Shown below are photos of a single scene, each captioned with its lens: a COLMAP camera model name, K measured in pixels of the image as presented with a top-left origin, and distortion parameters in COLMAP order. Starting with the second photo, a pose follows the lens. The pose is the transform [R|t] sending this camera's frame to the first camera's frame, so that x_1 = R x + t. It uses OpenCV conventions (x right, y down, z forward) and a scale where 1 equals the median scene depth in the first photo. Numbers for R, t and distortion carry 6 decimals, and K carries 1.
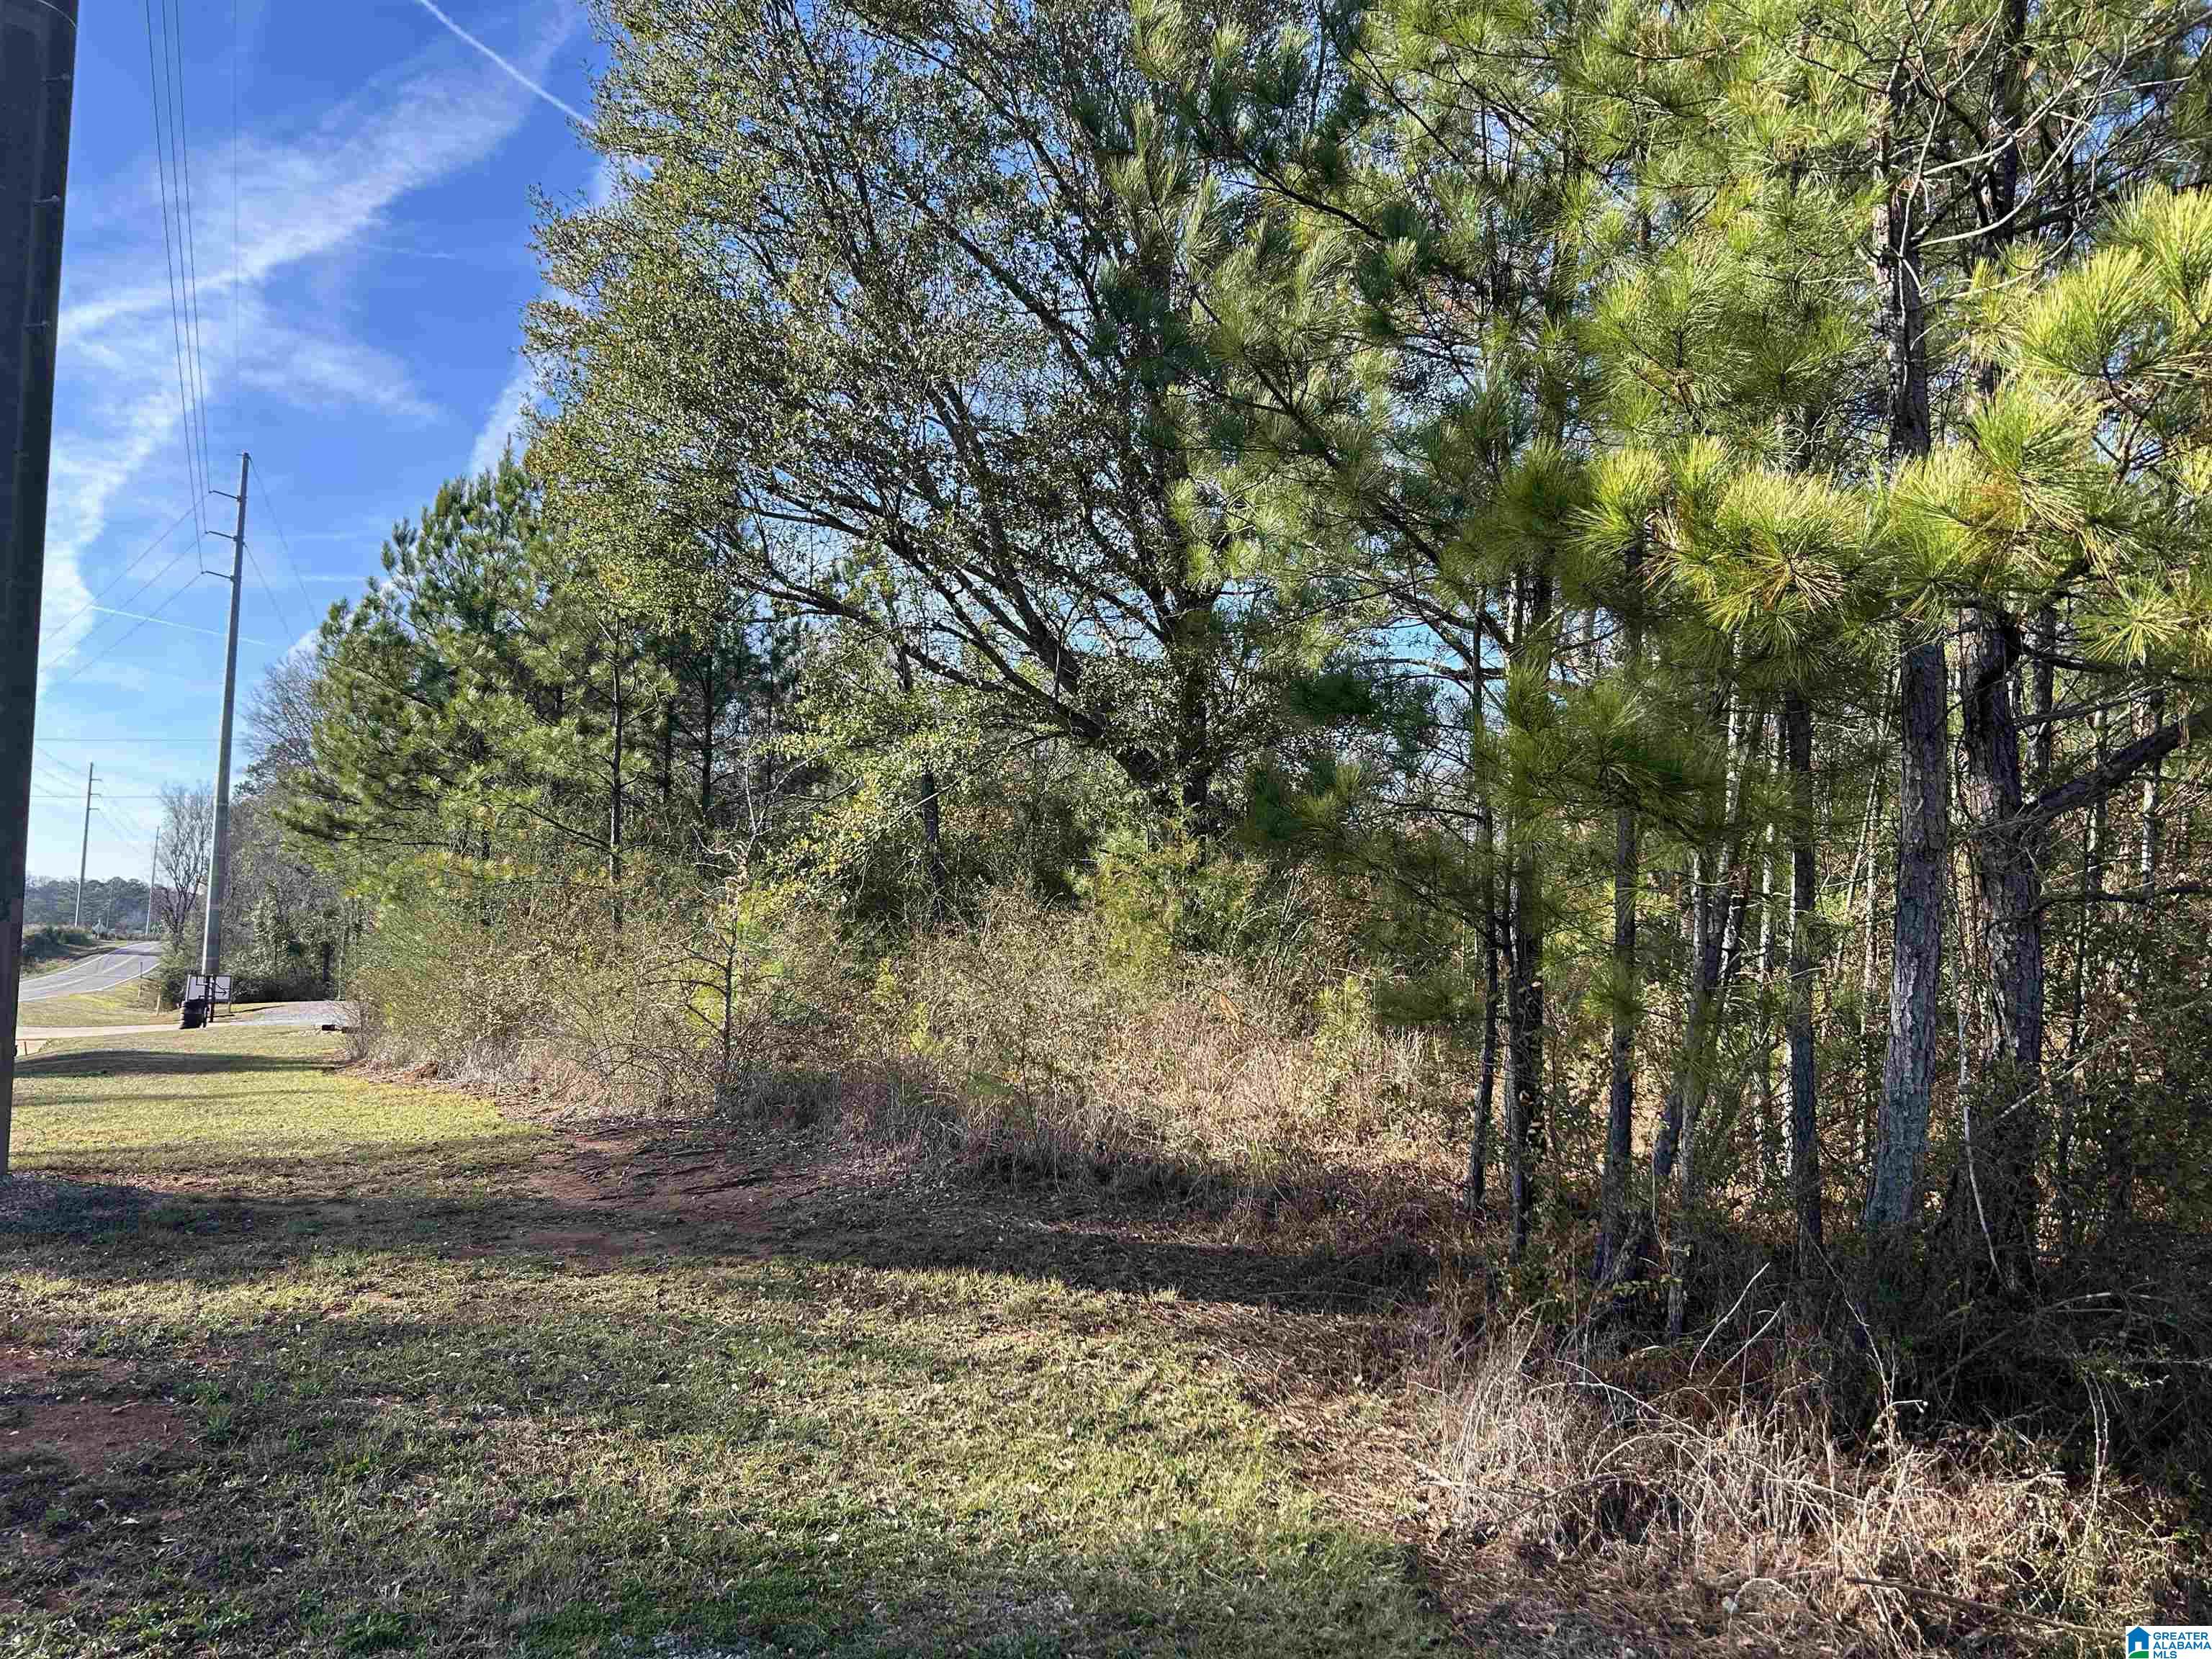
lens RADIAL K [[1681.2, 0, 1089.6], [0, 1681.2, 841.4], [0, 0, 1]] dist [0.053525, -0.052736]
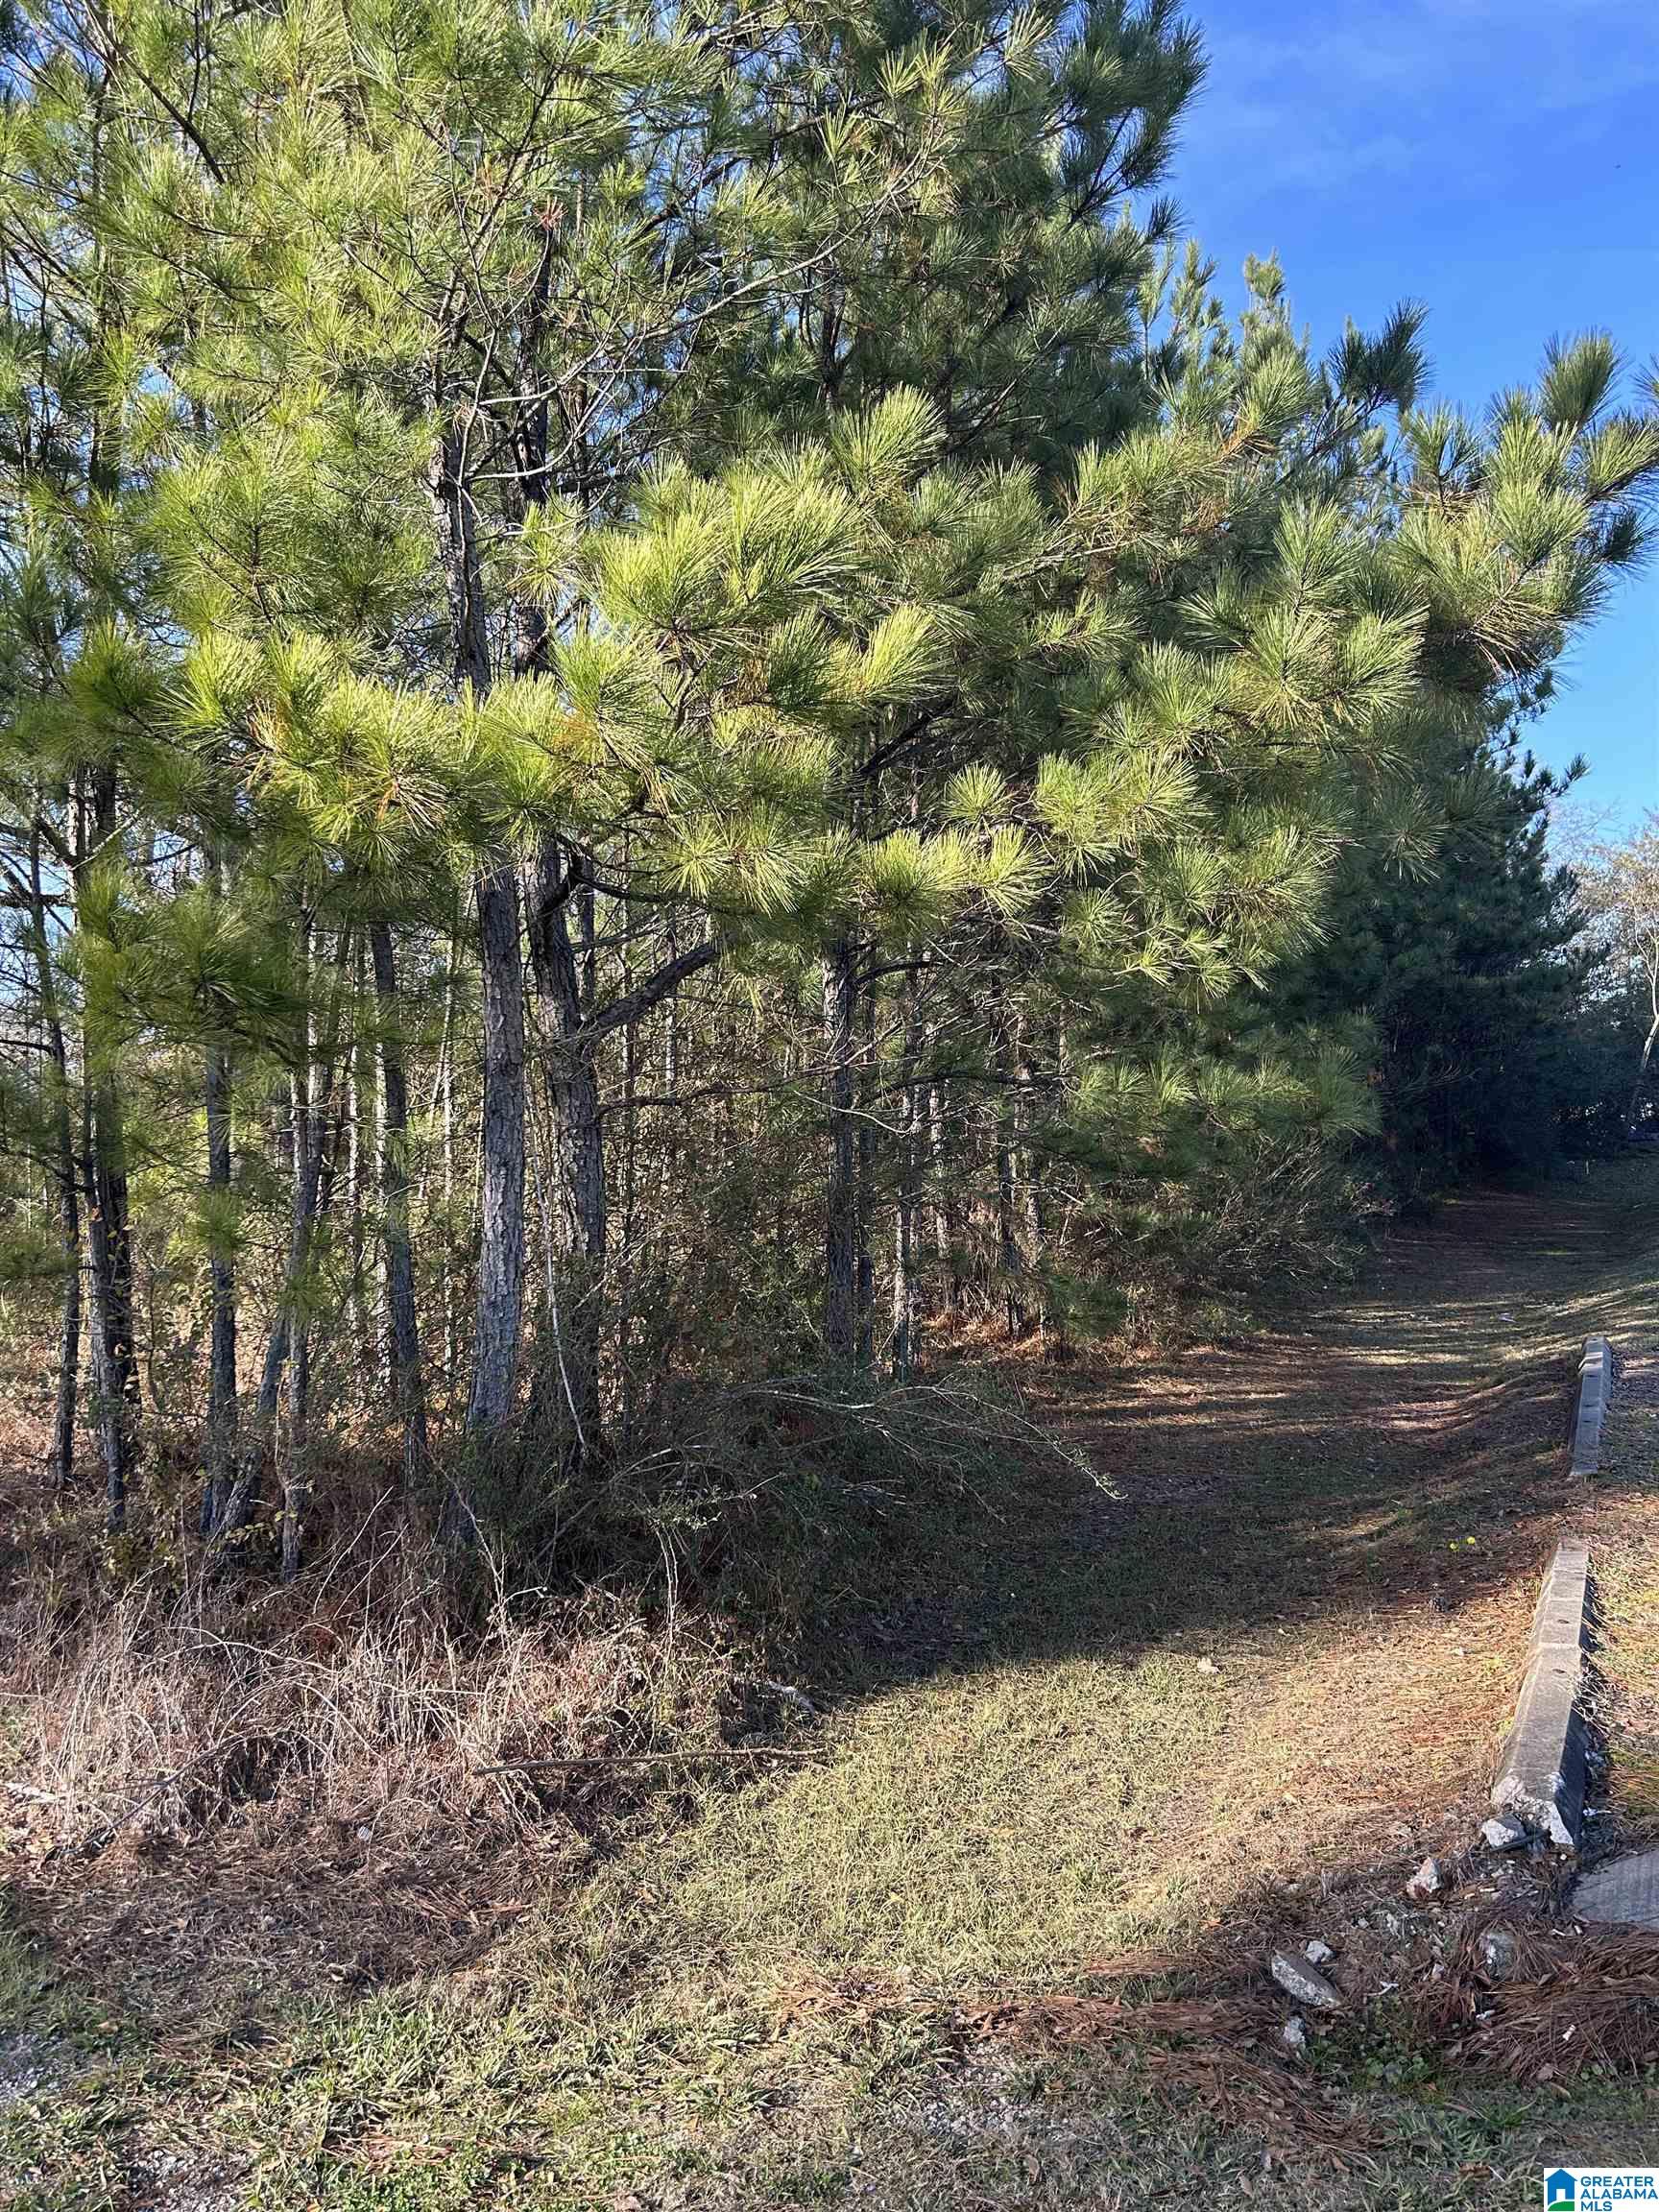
lens RADIAL K [[1681.2, 0, 817.5], [0, 1681.2, 1112.8], [0, 0, 1]] dist [0.053525, -0.052736]
pose [[0.789742, -0.049486, 0.611440, 0.001996], [0.036772, 0.998767, 0.033338, 0.005851], [-0.612336, -0.003845, 0.790588, 0.042782]]
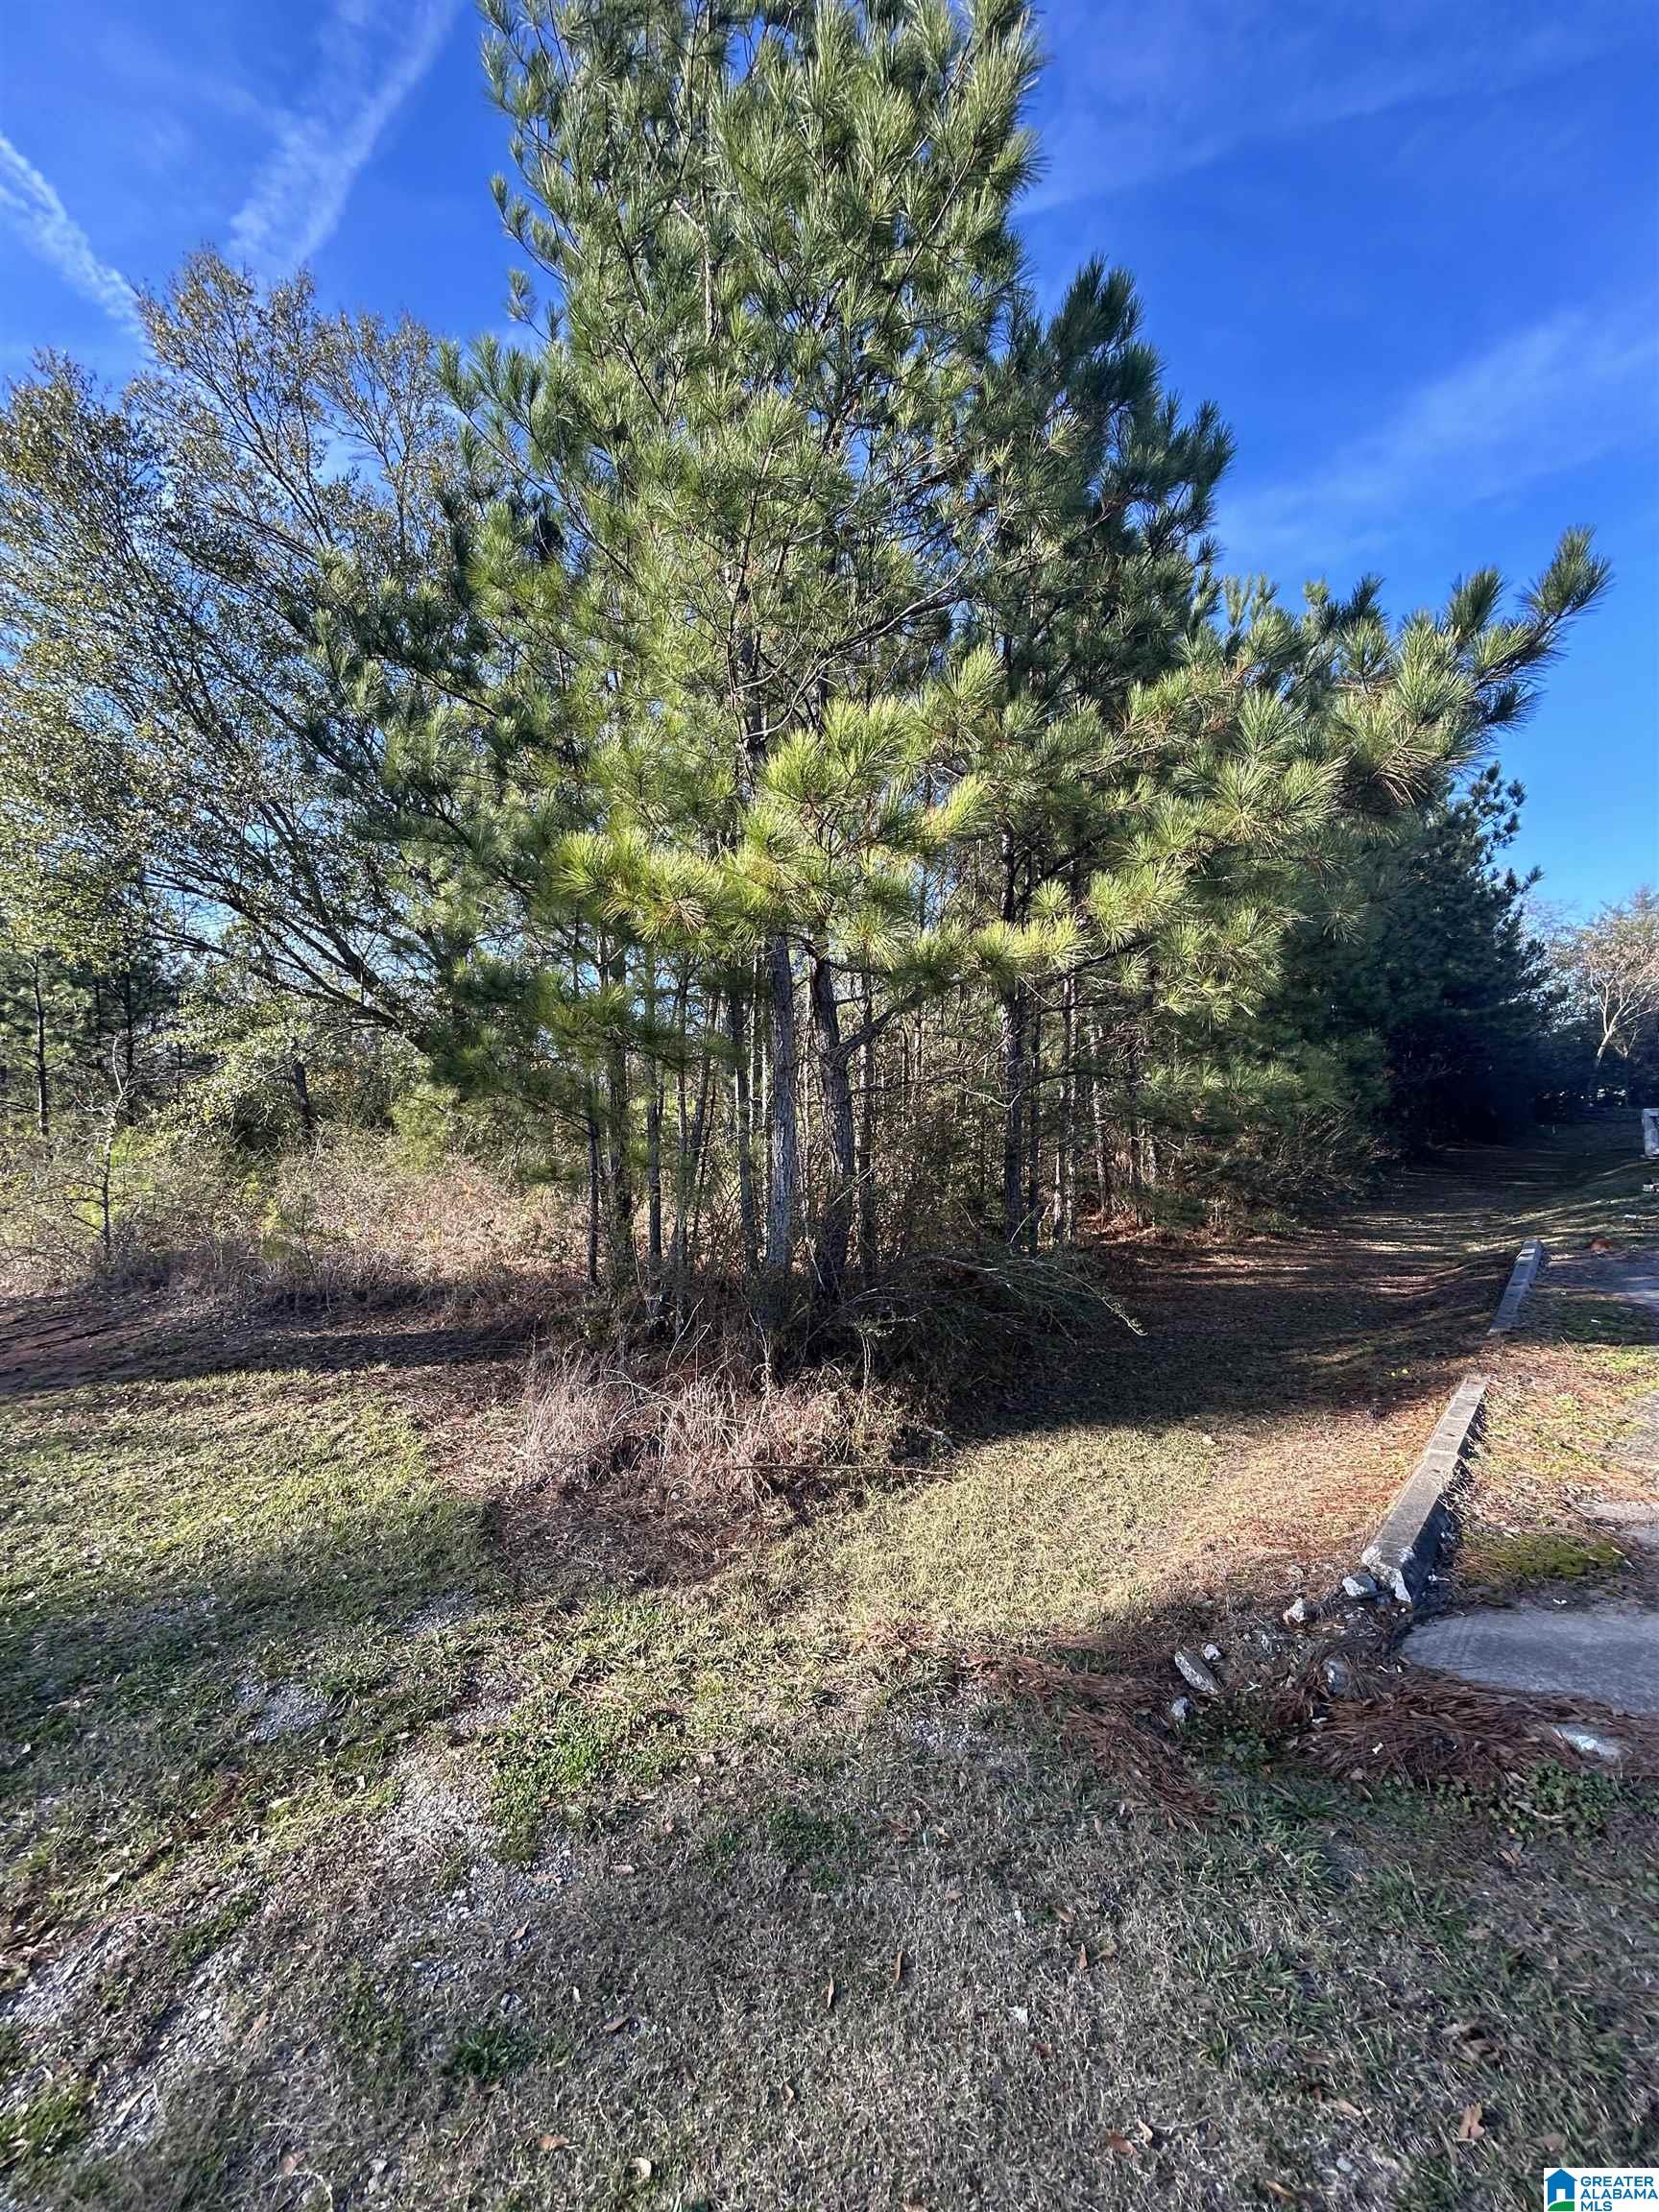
lens RADIAL K [[902.1, 0, 831.7], [0, 902.1, 1104.9], [0, 0, 1]] dist [-0.001957, 0.001543]
pose [[0.918631, -0.054839, 0.391292, 0.119362], [0.046000, 0.998431, 0.031937, 0.013362], [-0.392430, -0.011339, 0.919712, 0.050712]]
